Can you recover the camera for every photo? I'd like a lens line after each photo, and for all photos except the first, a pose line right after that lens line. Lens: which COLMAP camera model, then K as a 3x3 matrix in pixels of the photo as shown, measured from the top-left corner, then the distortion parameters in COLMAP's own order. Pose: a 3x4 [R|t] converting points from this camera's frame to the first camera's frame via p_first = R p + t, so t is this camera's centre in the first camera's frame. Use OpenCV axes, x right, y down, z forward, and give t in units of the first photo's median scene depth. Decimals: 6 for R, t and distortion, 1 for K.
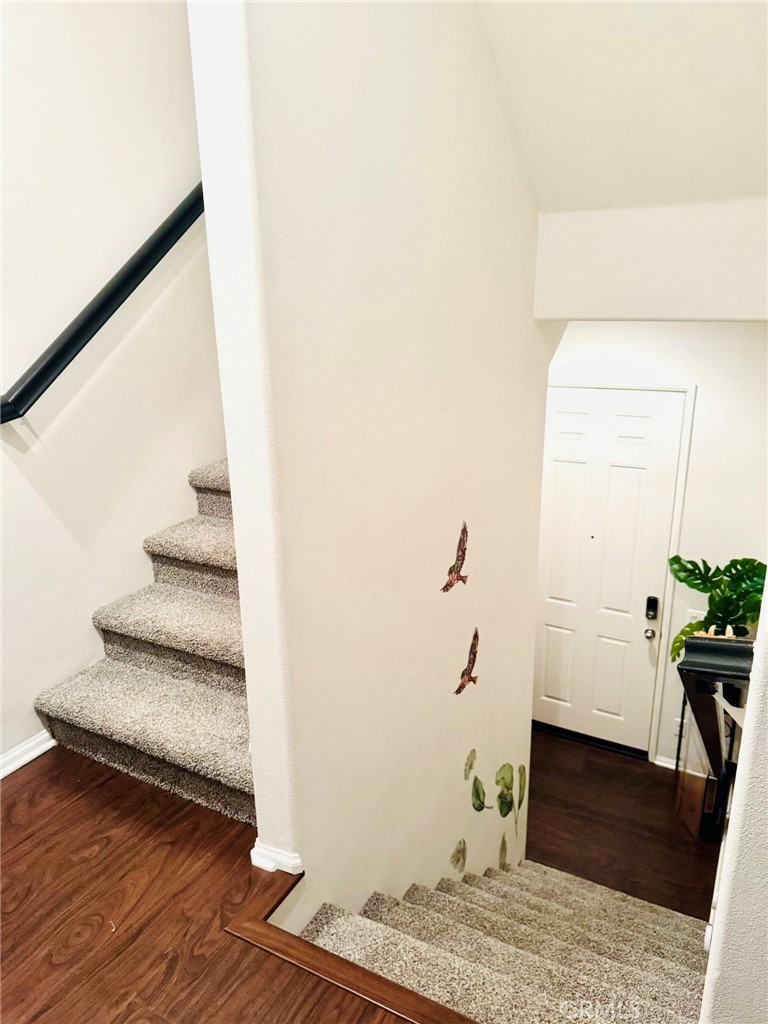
lens RADIAL K [[729.7, 0, 384.0], [0, 729.7, 510.9], [0, 0, 1]] dist [0.011084, -0.015950]
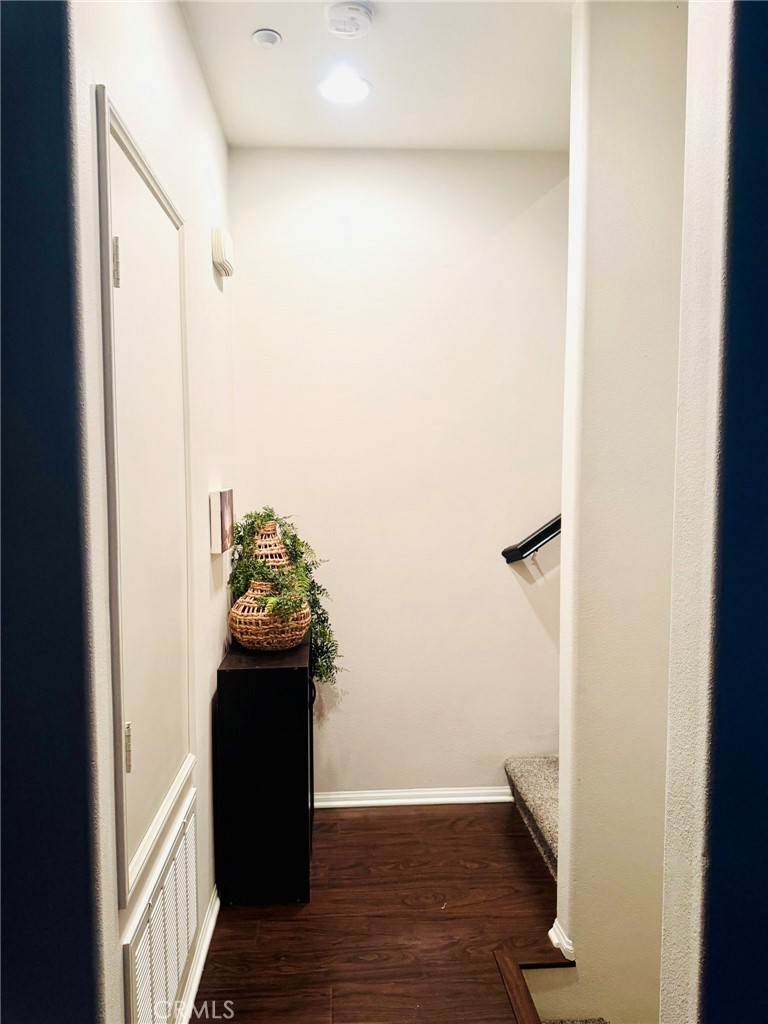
lens RADIAL K [[729.7, 0, 384.7], [0, 729.7, 513.6], [0, 0, 1]] dist [0.011084, -0.015950]
pose [[0.540388, 0.073961, -0.838159, 0.677185], [-0.256185, 0.963298, -0.080168, -0.028133], [0.801467, 0.258046, 0.539502, -0.064129]]
